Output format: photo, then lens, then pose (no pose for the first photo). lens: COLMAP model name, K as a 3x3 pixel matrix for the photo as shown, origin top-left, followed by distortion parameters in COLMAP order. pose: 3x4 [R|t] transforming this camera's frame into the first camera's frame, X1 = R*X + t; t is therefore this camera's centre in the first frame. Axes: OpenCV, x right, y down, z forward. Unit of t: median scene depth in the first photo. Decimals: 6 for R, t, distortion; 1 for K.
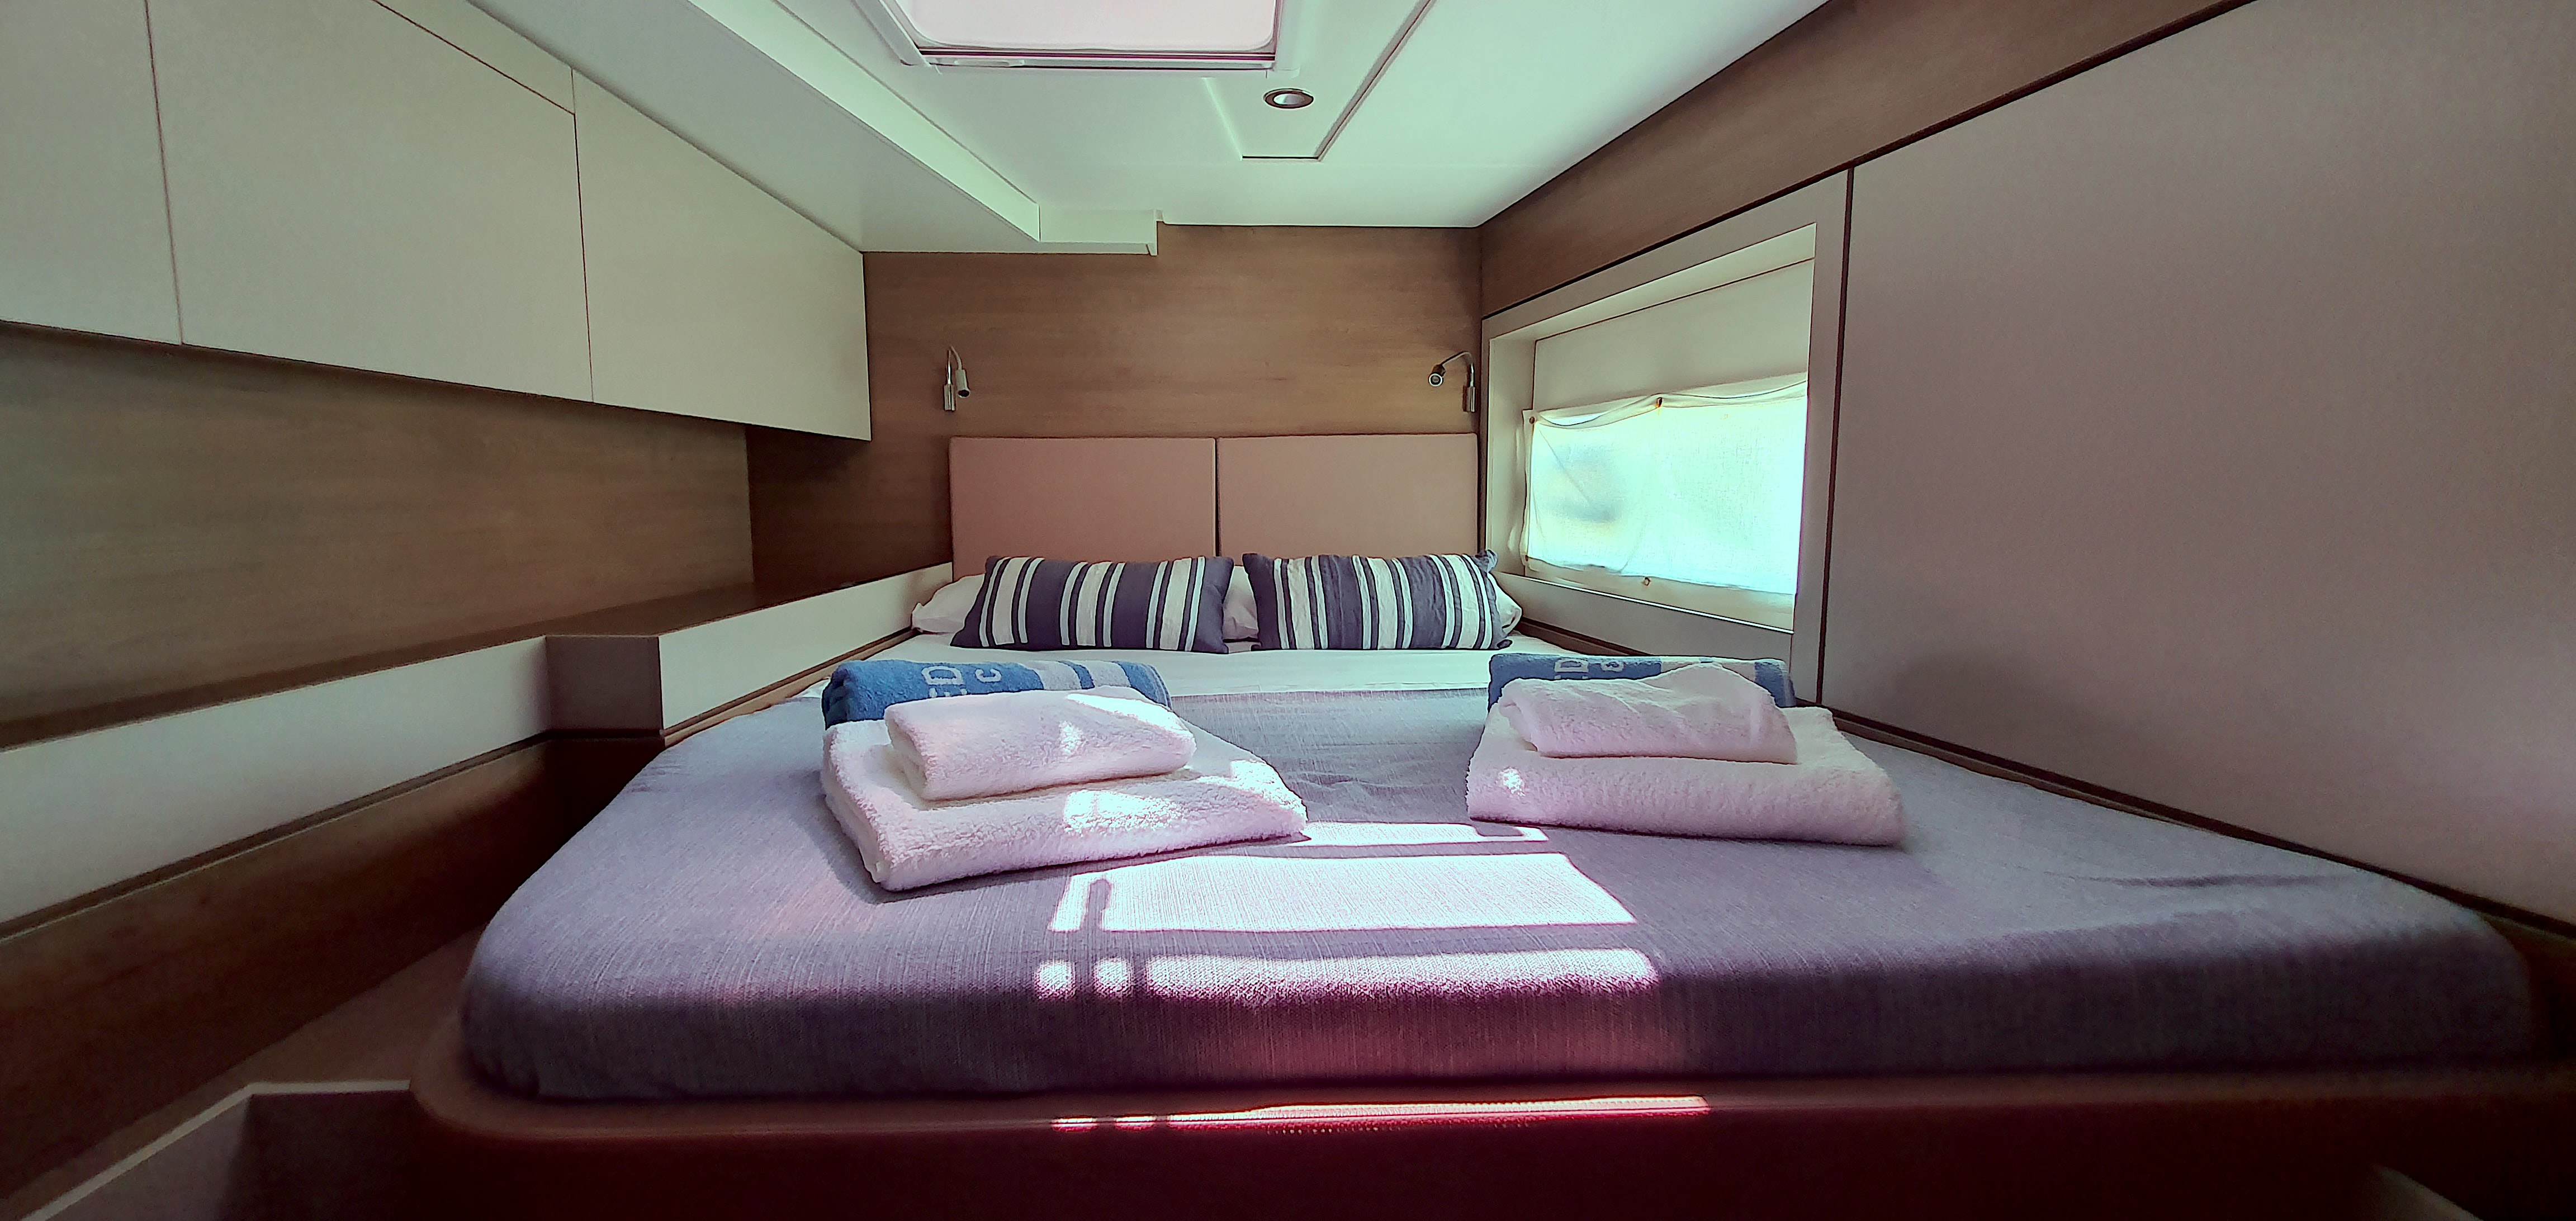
lens RADIAL K [[1034.0, 0, 1269.4], [0, 1034.0, 604.3], [0, 0, 1]] dist [0.000636, -0.000429]
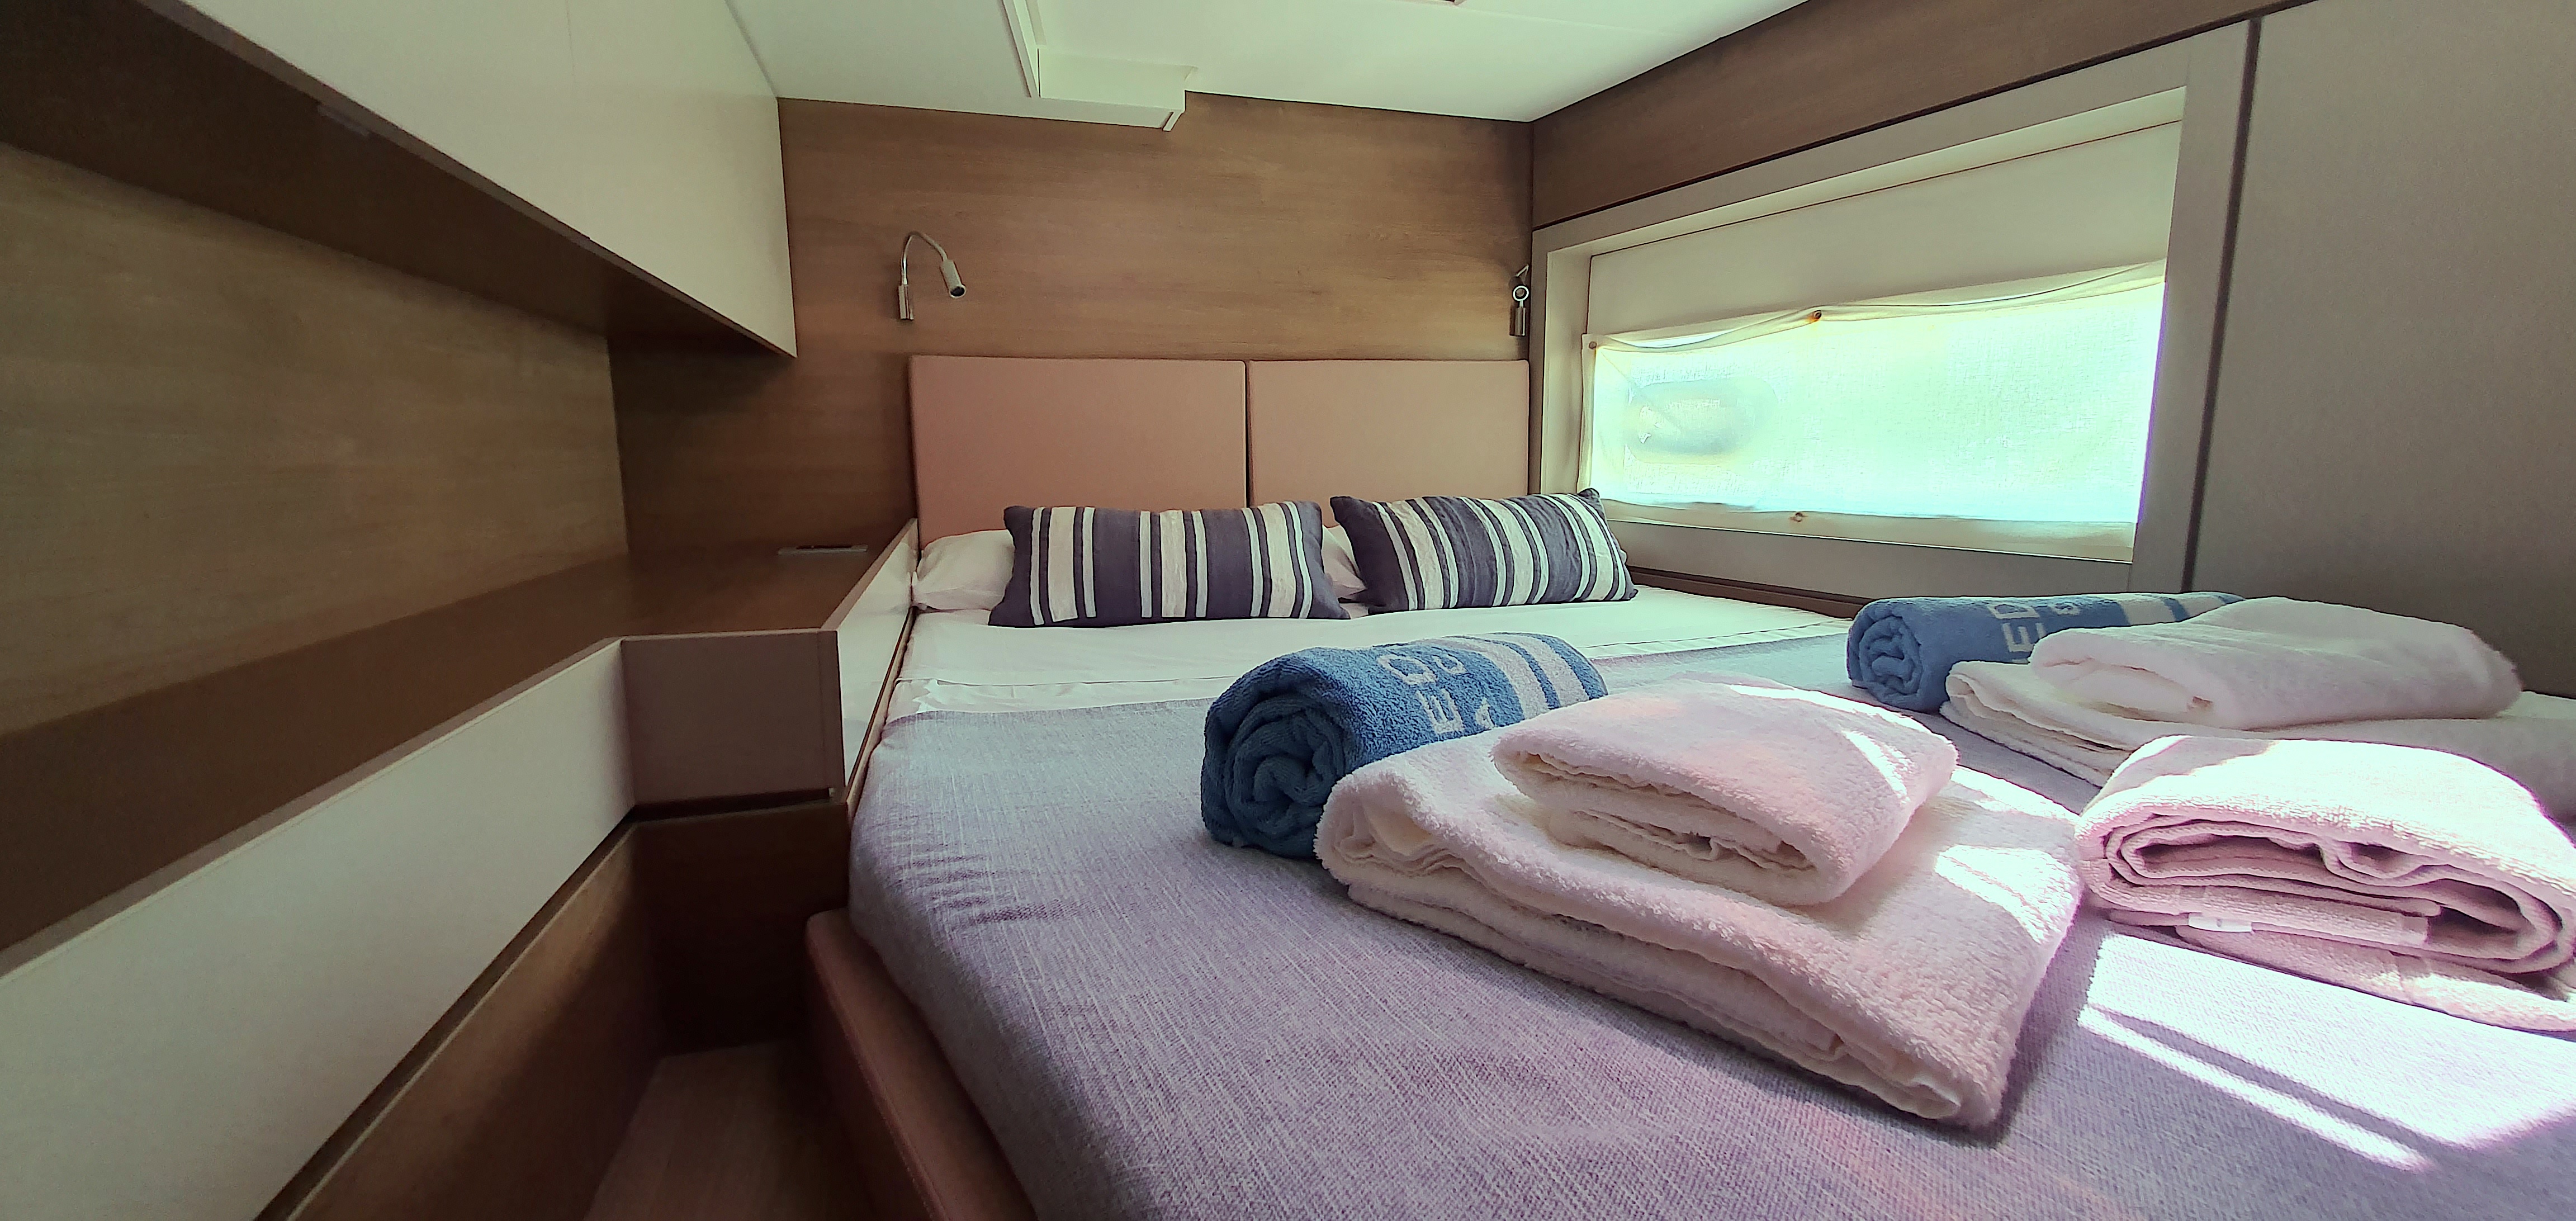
lens RADIAL K [[1034.0, 0, 1269.4], [0, 1034.0, 604.3], [0, 0, 1]] dist [0.000636, -0.000429]
pose [[0.970931, -0.041909, 0.235661, -0.271954], [0.033315, 0.998631, 0.040333, 0.001329], [-0.237028, -0.031310, 0.970998, 0.212028]]
